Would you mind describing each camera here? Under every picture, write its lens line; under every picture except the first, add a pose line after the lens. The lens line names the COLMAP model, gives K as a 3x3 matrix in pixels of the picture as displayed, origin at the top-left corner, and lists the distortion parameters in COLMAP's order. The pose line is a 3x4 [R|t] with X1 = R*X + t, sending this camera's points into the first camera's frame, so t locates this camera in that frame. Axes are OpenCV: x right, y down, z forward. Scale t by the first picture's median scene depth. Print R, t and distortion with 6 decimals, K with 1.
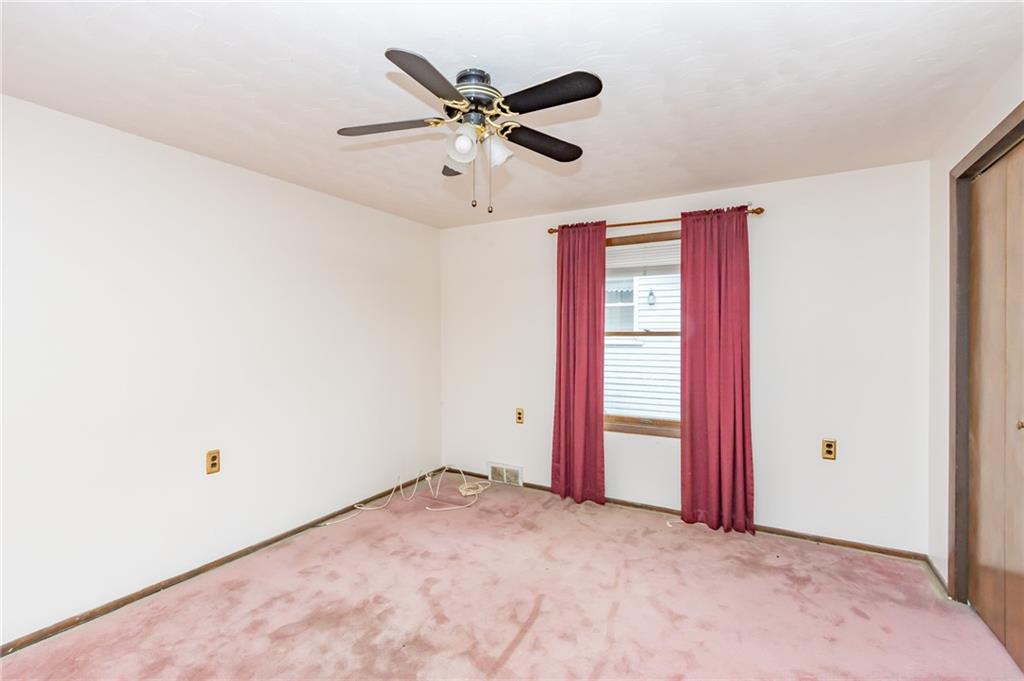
lens RADIAL K [[462.9, 0, 503.7], [0, 462.9, 340.1], [0, 0, 1]] dist [-0.000112, -0.000483]
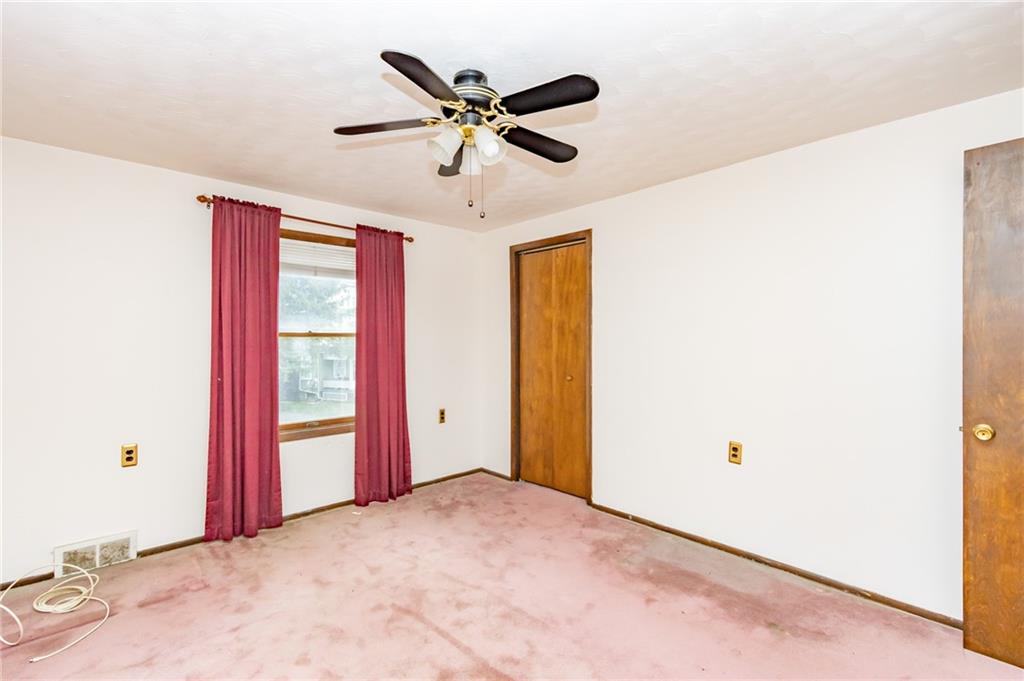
lens RADIAL K [[462.9, 0, 503.7], [0, 462.9, 340.1], [0, 0, 1]] dist [-0.000112, -0.000483]
pose [[0.295892, -0.006237, 0.955201, -0.534941], [0.005477, 0.999973, 0.004833, -0.005342], [-0.955206, 0.003802, 0.295918, 0.338862]]
